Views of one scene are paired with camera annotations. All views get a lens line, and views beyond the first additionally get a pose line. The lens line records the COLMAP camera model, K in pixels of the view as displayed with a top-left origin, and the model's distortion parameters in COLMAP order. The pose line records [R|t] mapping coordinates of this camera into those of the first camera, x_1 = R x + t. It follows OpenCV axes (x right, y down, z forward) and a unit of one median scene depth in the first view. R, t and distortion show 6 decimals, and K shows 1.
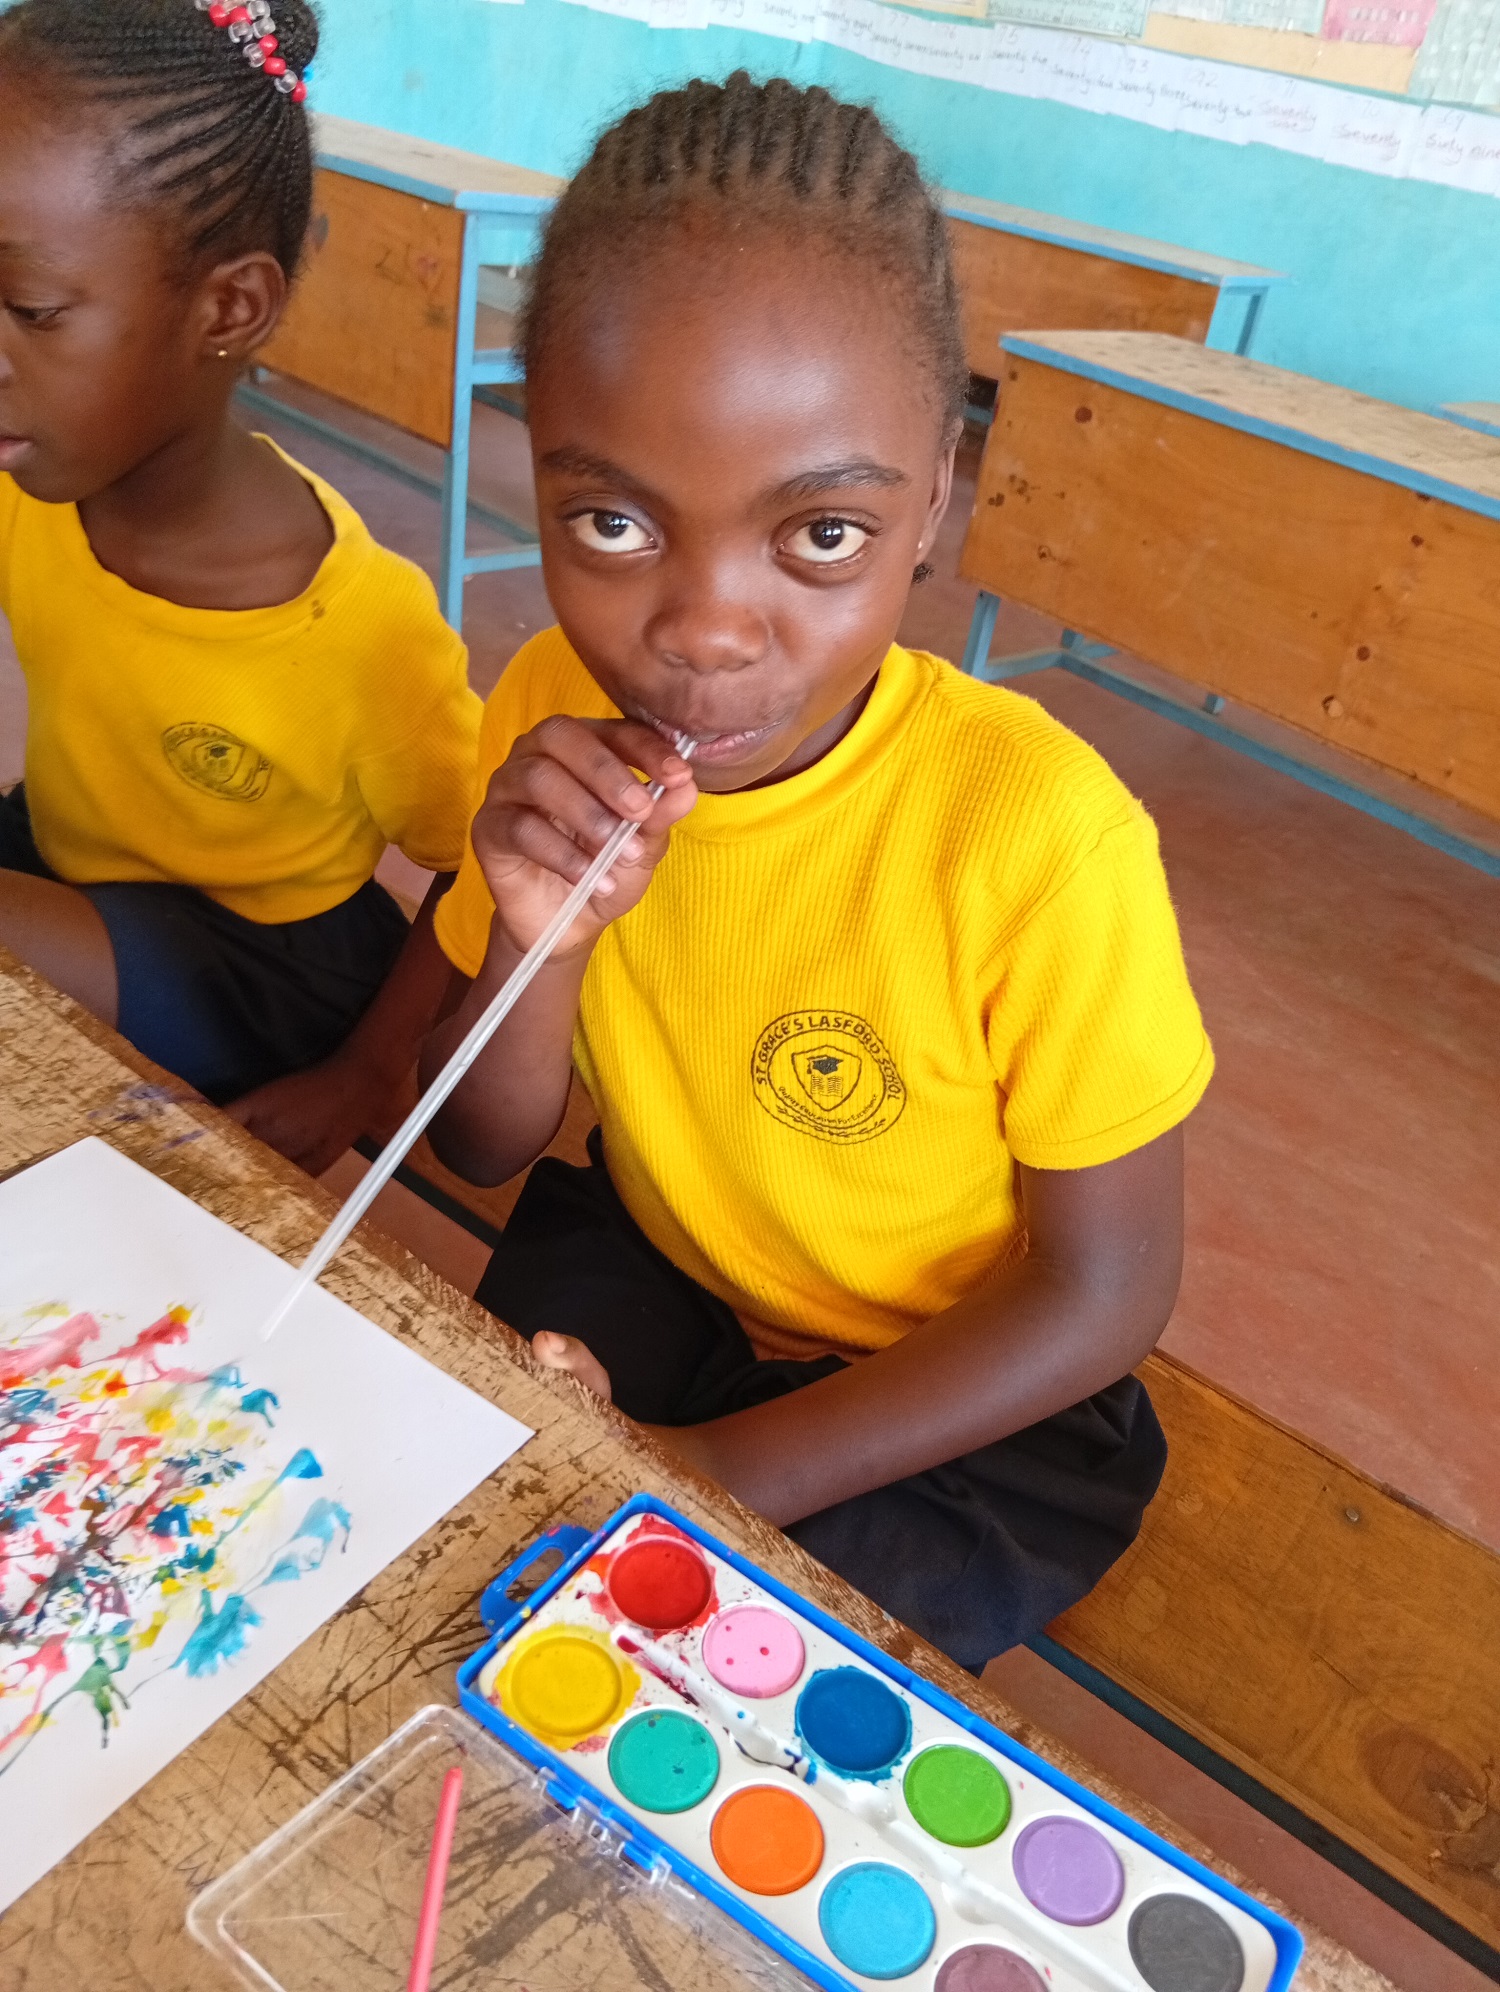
lens RADIAL K [[1541.7, 0, 711.2], [0, 1541.7, 1001.7], [0, 0, 1]] dist [0.081369, -0.259060]
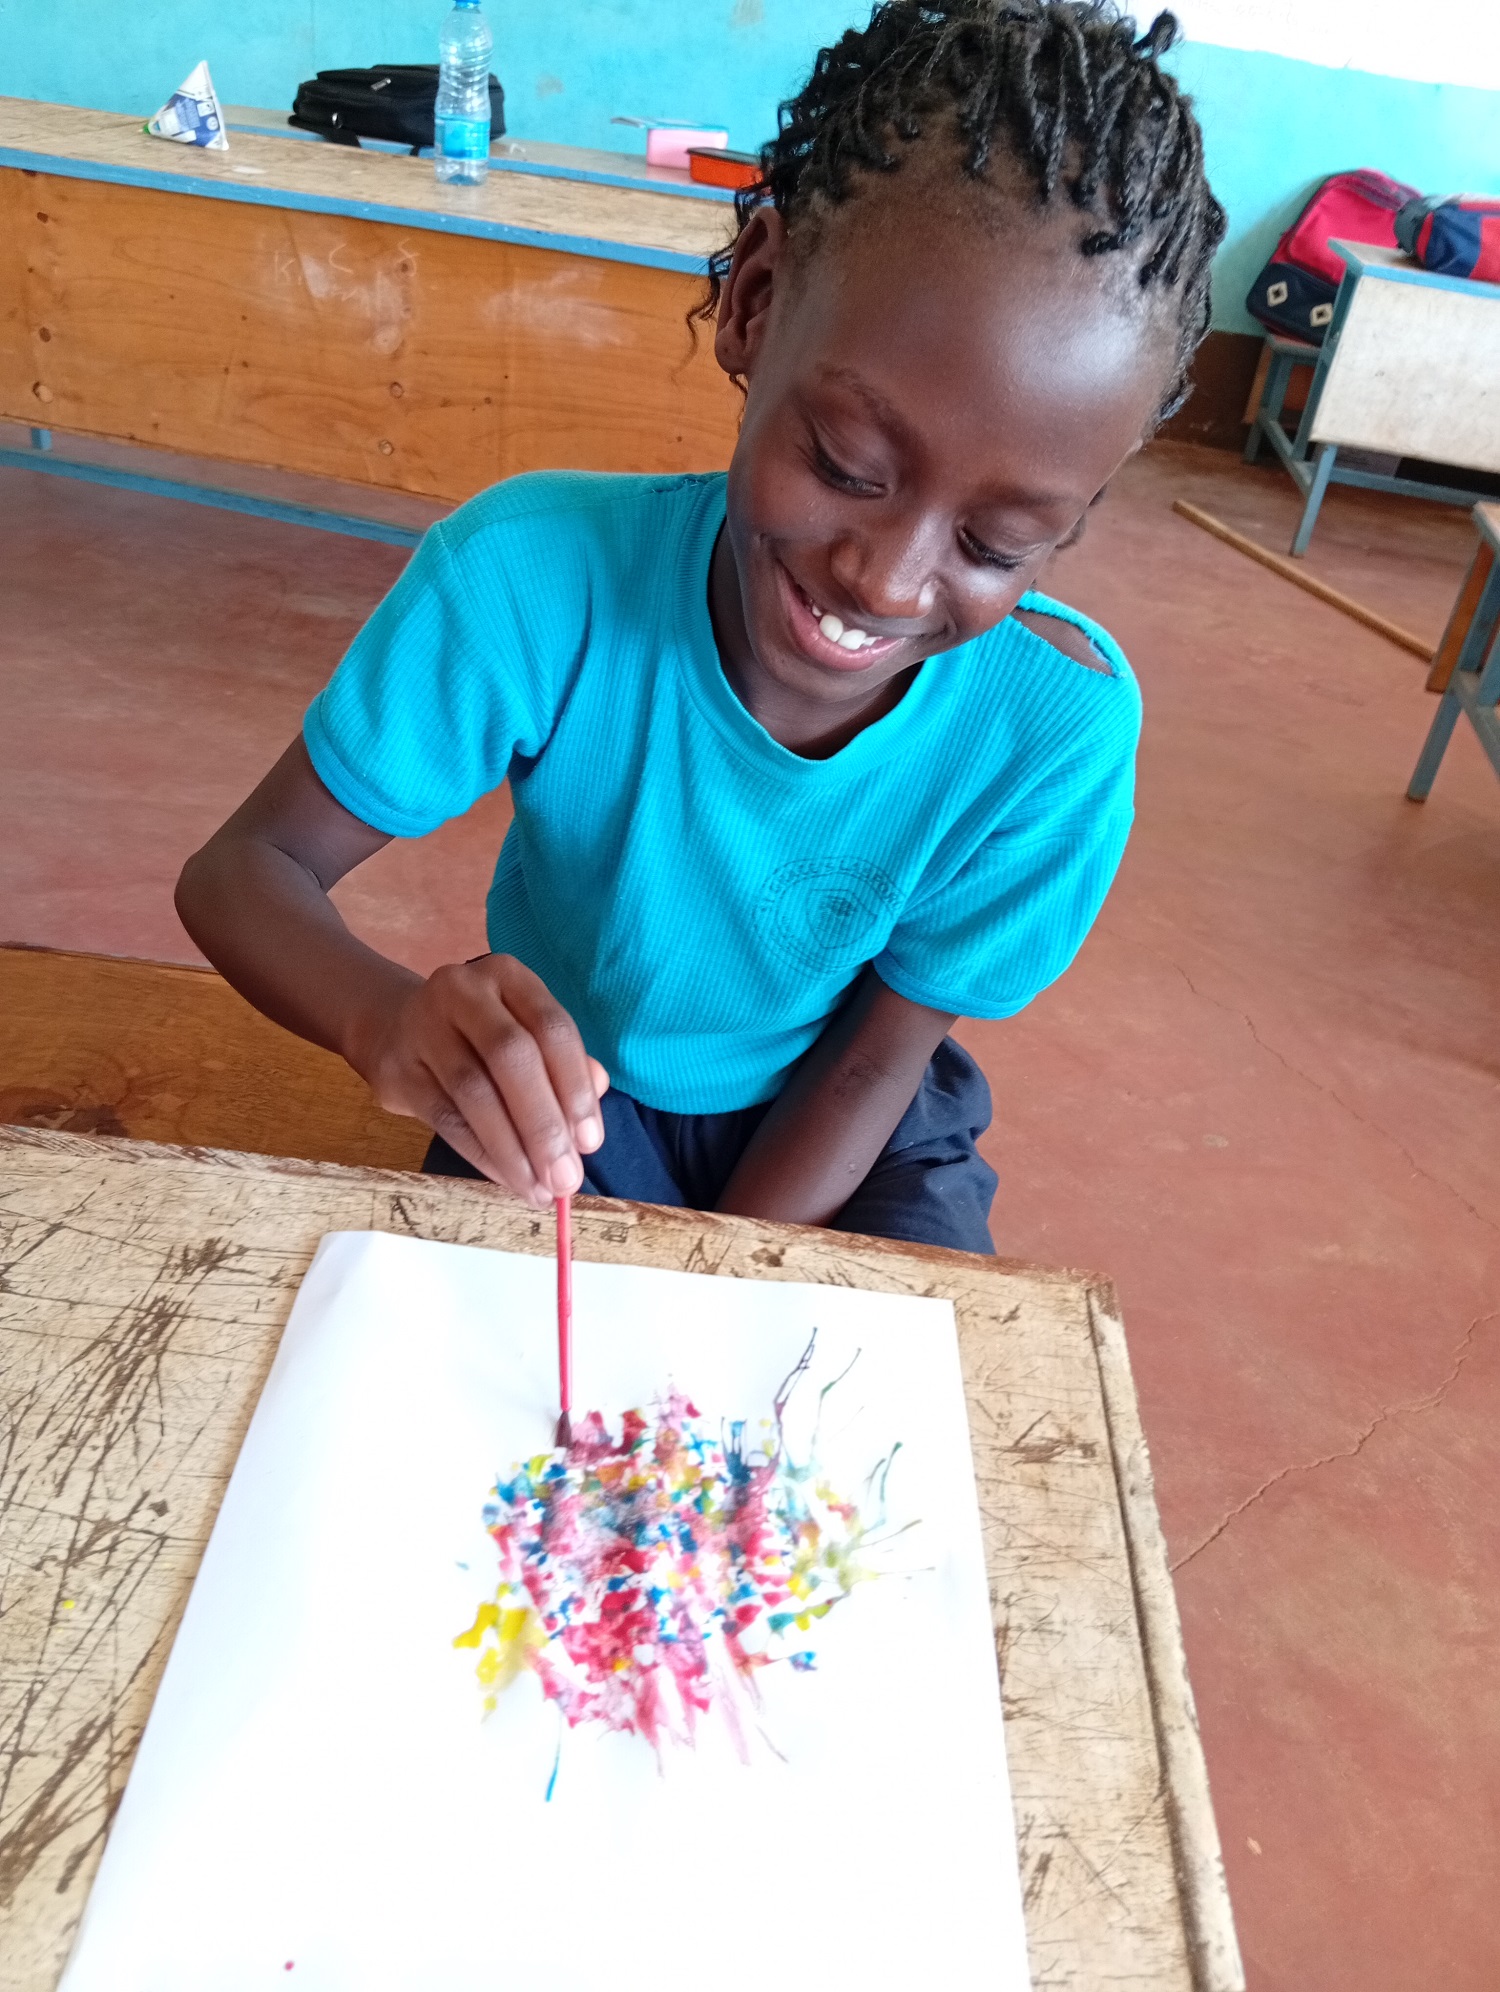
lens RADIAL K [[1559.5, 0, 699.8], [0, 1559.5, 1003.0], [0, 0, 1]] dist [0.006548, -0.089869]
pose [[0.821891, -0.366219, 0.436325, 0.158605], [0.312592, 0.930283, 0.191990, 0.137245], [-0.476216, -0.021403, 0.879068, -0.152662]]
